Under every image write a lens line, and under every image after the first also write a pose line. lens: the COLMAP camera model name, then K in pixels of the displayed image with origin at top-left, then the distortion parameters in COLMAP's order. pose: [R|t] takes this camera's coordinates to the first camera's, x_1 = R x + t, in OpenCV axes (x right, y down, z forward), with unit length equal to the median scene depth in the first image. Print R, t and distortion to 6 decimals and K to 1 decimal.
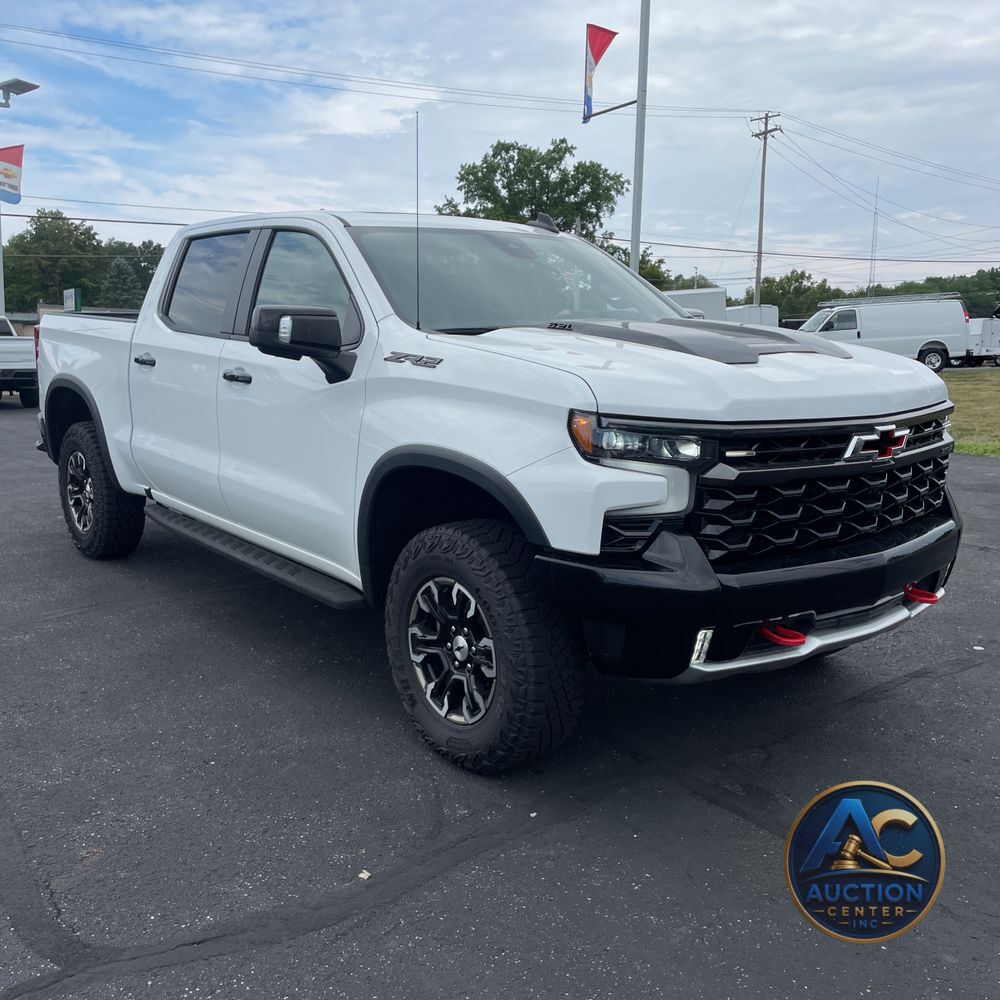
lens RADIAL K [[1039.4, 0, 500.0], [0, 1039.4, 500.0], [0, 0, 1]] dist [0.134650, -0.219681]
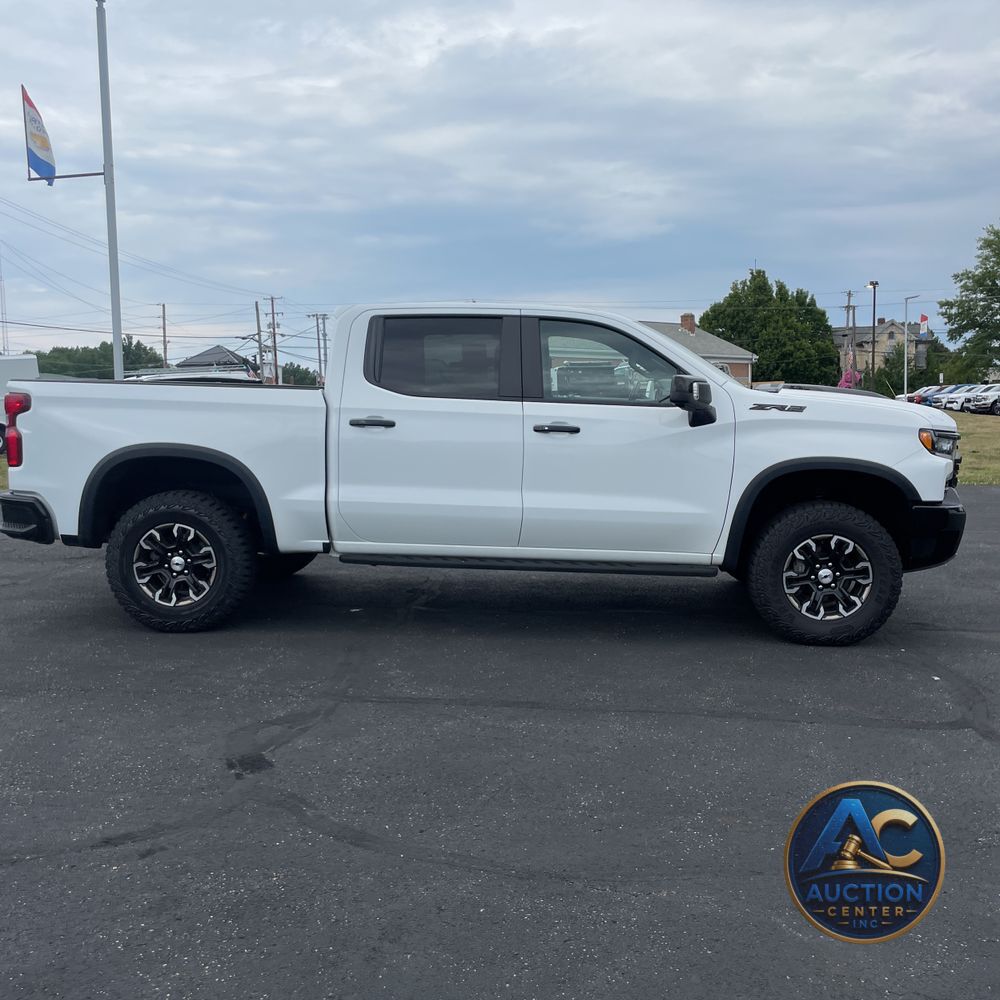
lens RADIAL K [[1032.0, 0, 500.0], [0, 1032.0, 500.0], [0, 0, 1]] dist [0.092955, -0.119467]
pose [[0.669376, -0.084708, 0.738078, -1.203969], [0.129365, 0.991591, -0.003520, -0.031617], [-0.731574, 0.097838, 0.674706, 0.175479]]
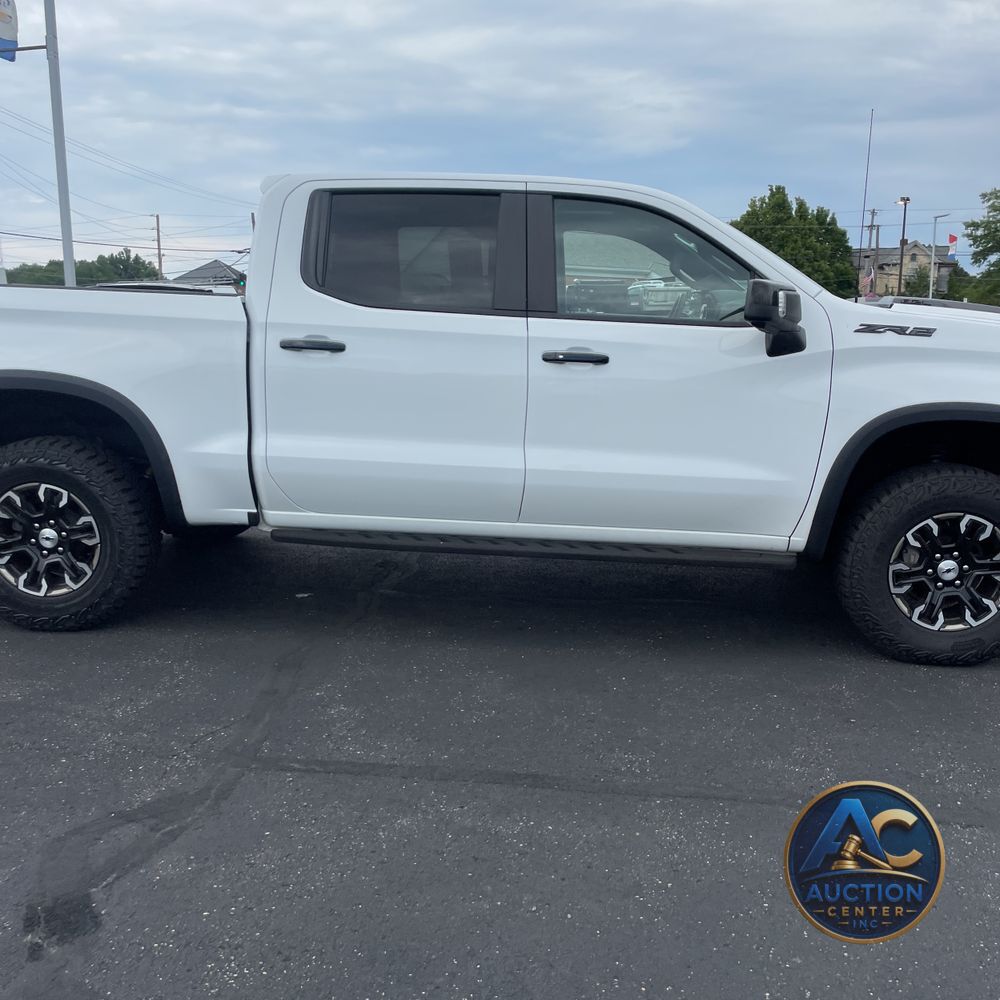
lens RADIAL K [[1014.3, 0, 503.3], [0, 1014.3, 521.3], [0, 0, 1]] dist [0.082328, -0.144429]
pose [[0.672552, -0.147646, 0.725172, -0.915572], [0.117006, 0.988786, 0.092802, -0.062215], [-0.730742, 0.022436, 0.682285, 0.419504]]
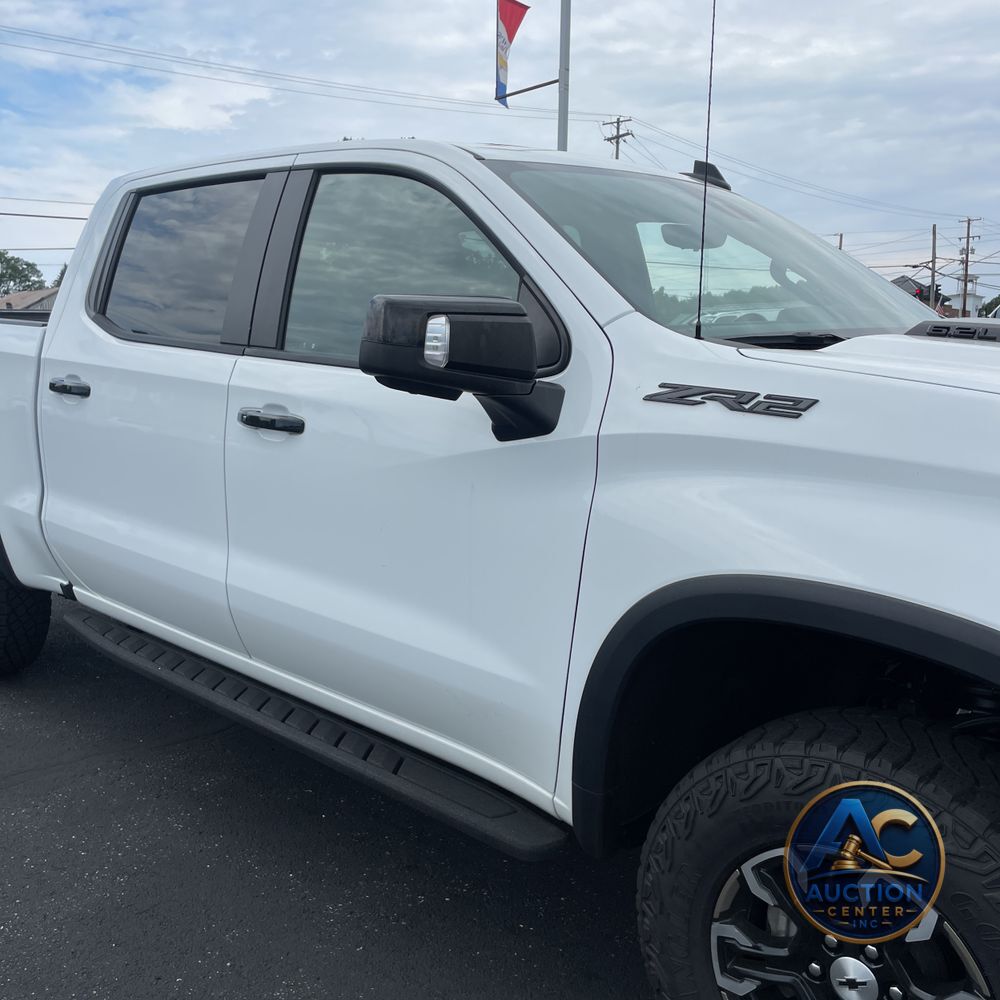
lens RADIAL K [[1032.0, 0, 500.0], [0, 1032.0, 500.0], [0, 0, 1]] dist [0.092955, -0.119467]
pose [[0.988004, -0.024840, 0.152419, -0.203300], [0.024910, 0.999689, 0.001452, -0.067934], [-0.152408, 0.002362, 0.988315, 0.394924]]
